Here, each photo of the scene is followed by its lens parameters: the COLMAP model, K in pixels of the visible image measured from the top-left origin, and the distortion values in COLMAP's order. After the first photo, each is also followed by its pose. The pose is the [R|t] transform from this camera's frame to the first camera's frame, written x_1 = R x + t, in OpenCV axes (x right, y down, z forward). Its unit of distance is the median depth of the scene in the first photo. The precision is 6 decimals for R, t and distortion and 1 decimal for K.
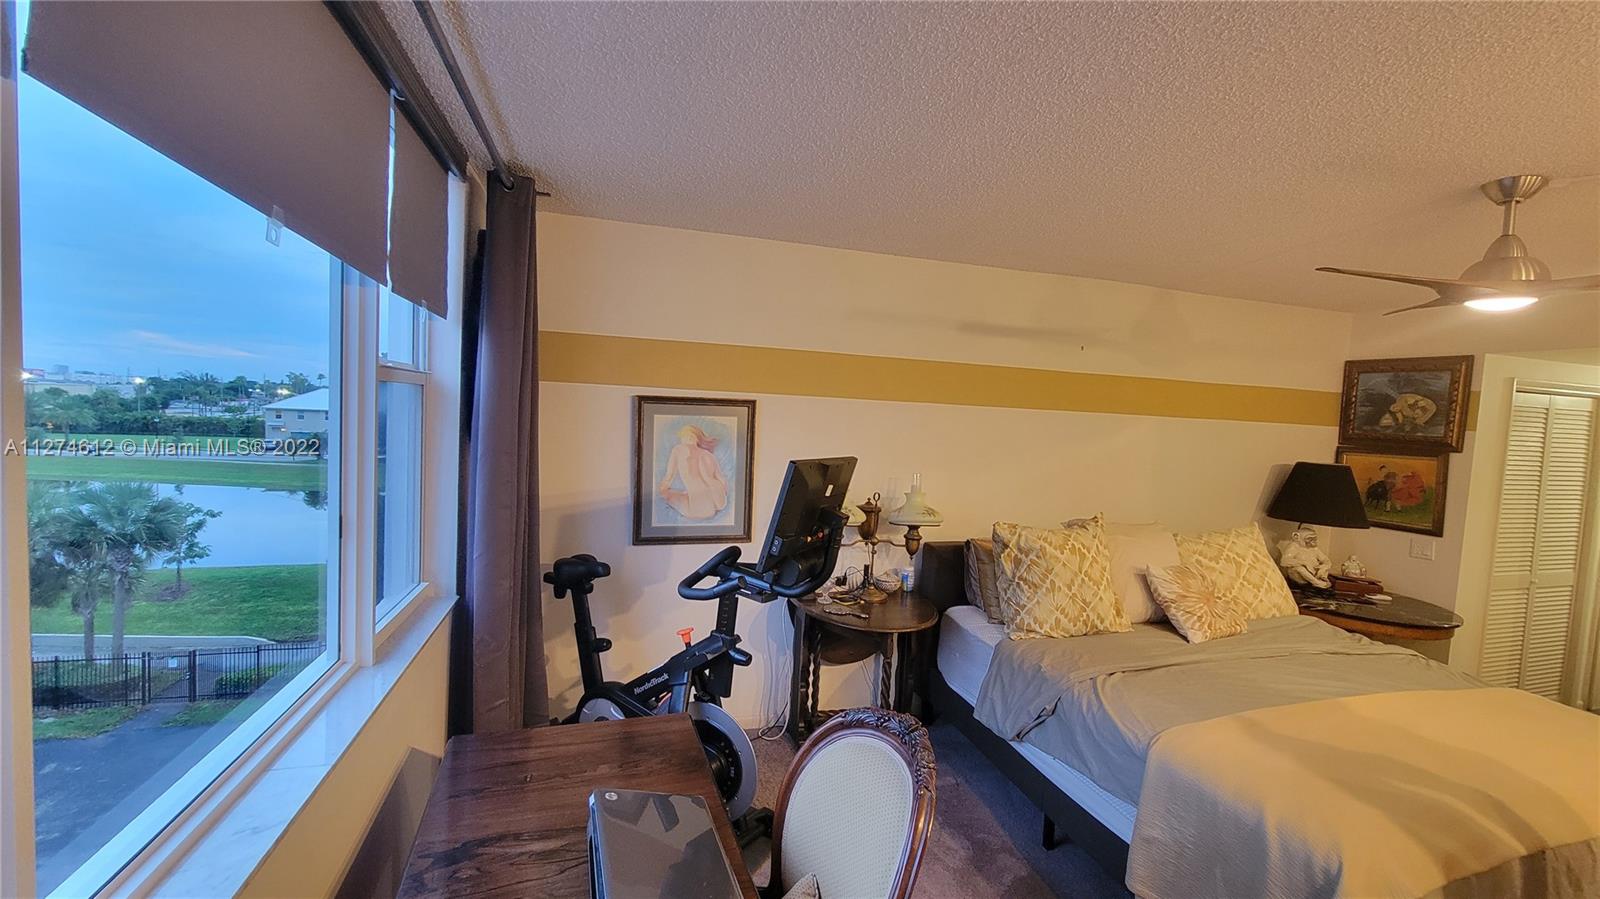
lens RADIAL K [[652.5, 0, 808.1], [0, 652.5, 454.5], [0, 0, 1]] dist [0.001477, 0.000171]
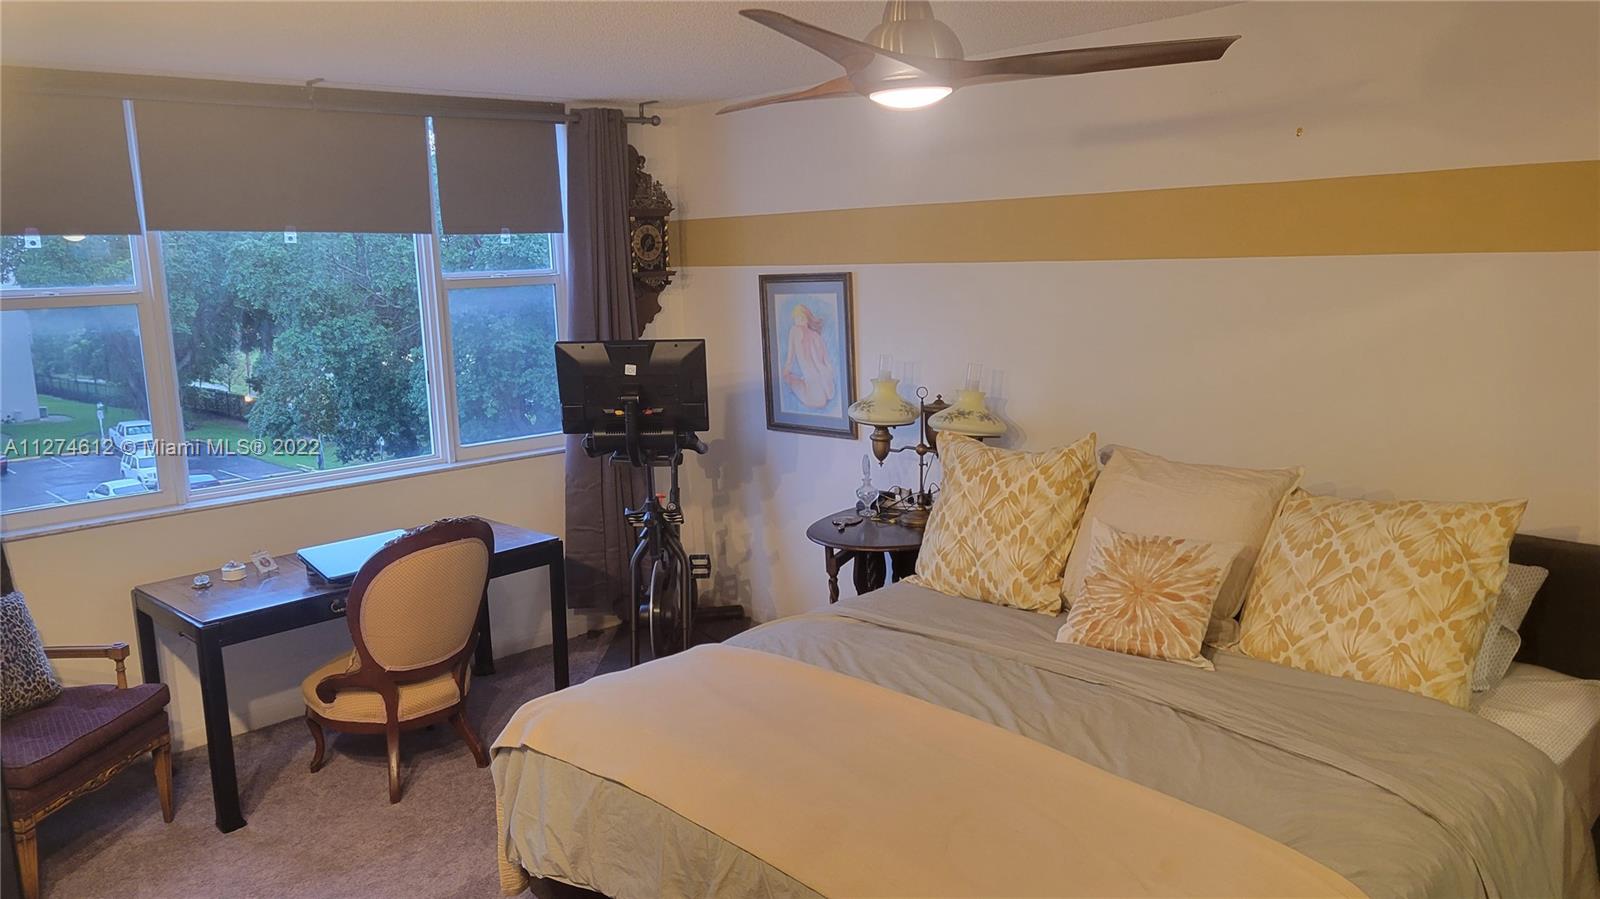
lens RADIAL K [[1211.8, 0, 803.7], [0, 1211.8, 447.4], [0, 0, 1]] dist [0.058753, -0.014425]
pose [[0.443948, 0.087852, -0.891736, 1.376508], [0.001288, 0.995119, 0.098678, -0.013367], [0.896052, -0.044956, 0.441668, 0.244373]]
